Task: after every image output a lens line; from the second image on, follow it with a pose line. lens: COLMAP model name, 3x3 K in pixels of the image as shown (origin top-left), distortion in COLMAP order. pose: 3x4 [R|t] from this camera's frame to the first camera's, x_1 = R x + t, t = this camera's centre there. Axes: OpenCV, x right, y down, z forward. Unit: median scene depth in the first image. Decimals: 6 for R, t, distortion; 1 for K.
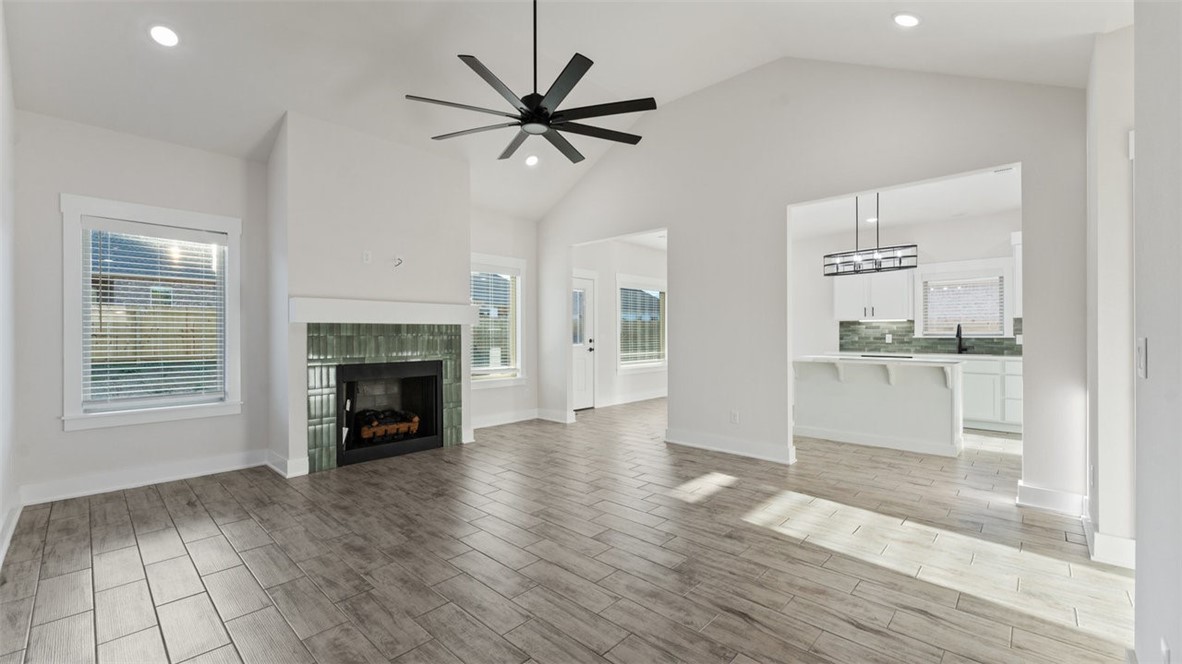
lens RADIAL K [[479.2, 0, 585.5], [0, 479.2, 337.4], [0, 0, 1]] dist [-0.001361, -0.000150]
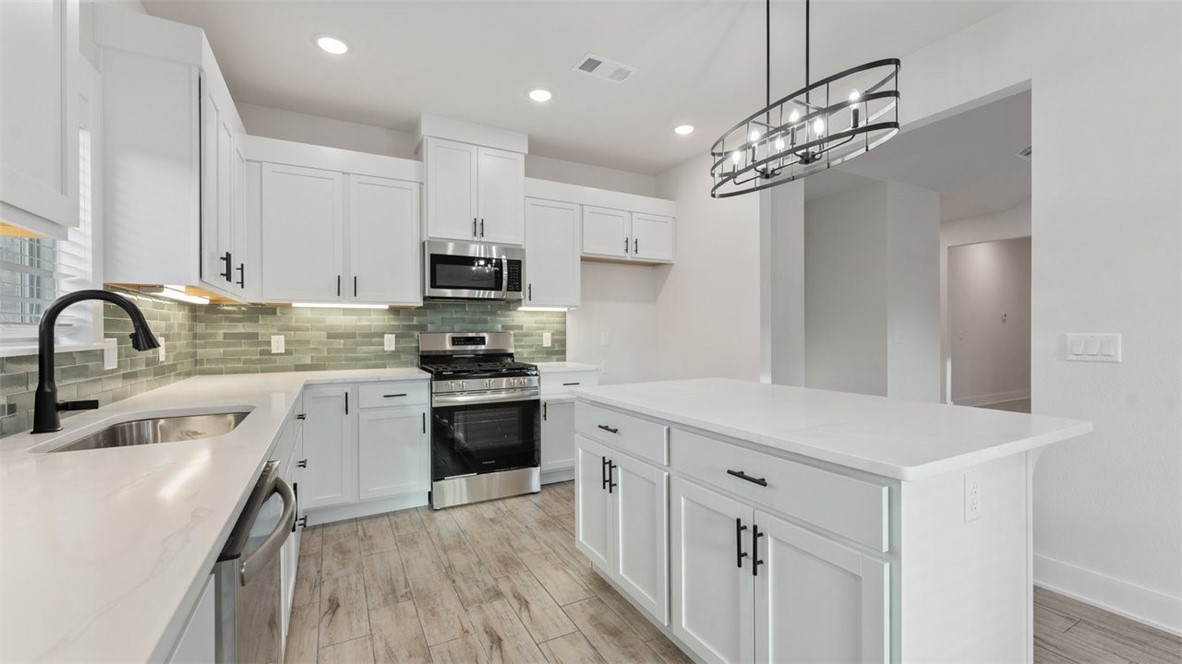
lens RADIAL K [[471.5, 0, 580.7], [0, 471.5, 332.4], [0, 0, 1]] dist [-0.000660, -0.000038]
pose [[-0.947809, 0.005611, 0.318788, 0.469728], [0.008360, 0.999939, 0.007255, -0.008101], [-0.318728, 0.009541, -0.947798, 1.068256]]
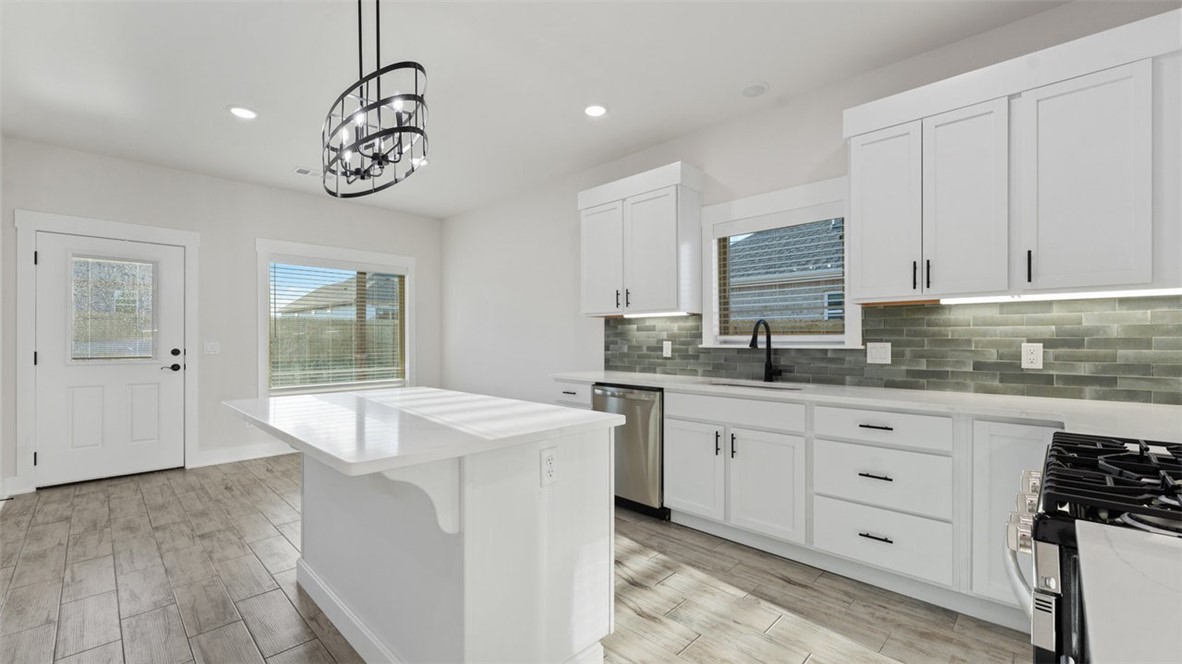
lens RADIAL K [[479.2, 0, 585.5], [0, 479.2, 337.4], [0, 0, 1]] dist [-0.001361, -0.000150]
pose [[0.999955, -0.000039, -0.009463, 0.571013], [-0.000064, 0.999940, -0.010922, -0.004837], [0.009463, 0.010923, 0.999896, 0.483214]]
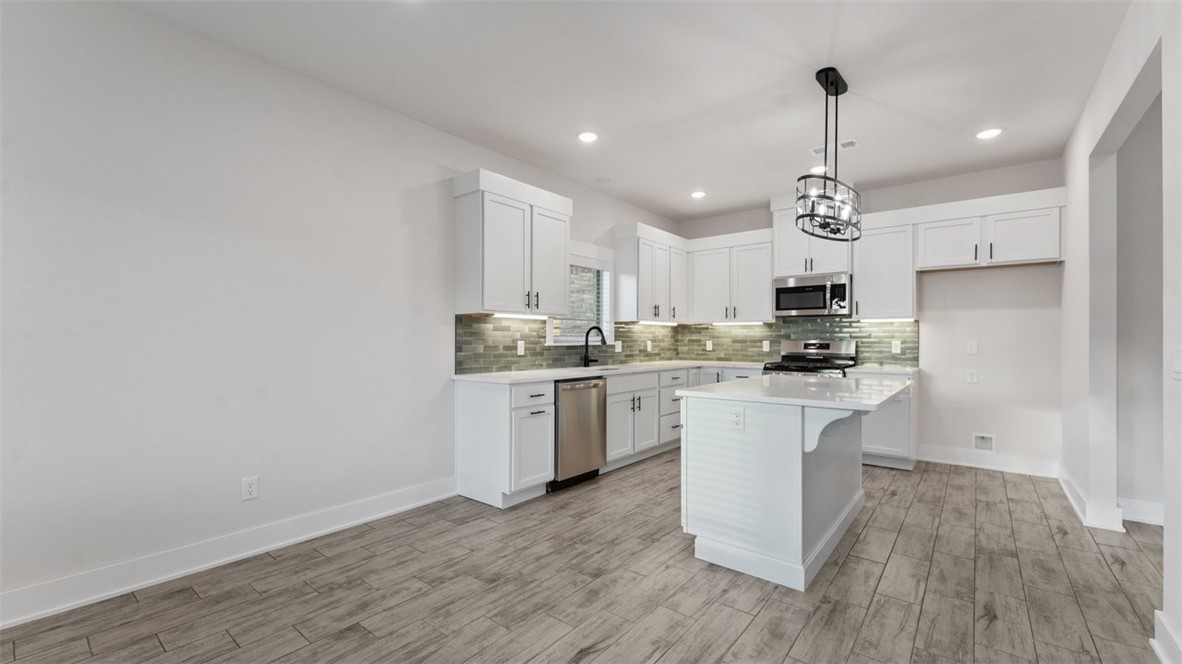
lens RADIAL K [[479.2, 0, 585.5], [0, 479.2, 337.4], [0, 0, 1]] dist [-0.001361, -0.000150]
pose [[-0.071339, 0.003955, 0.997444, 0.034725], [0.004926, 0.999981, -0.003613, -0.008270], [-0.997440, 0.004655, -0.071357, 1.005099]]
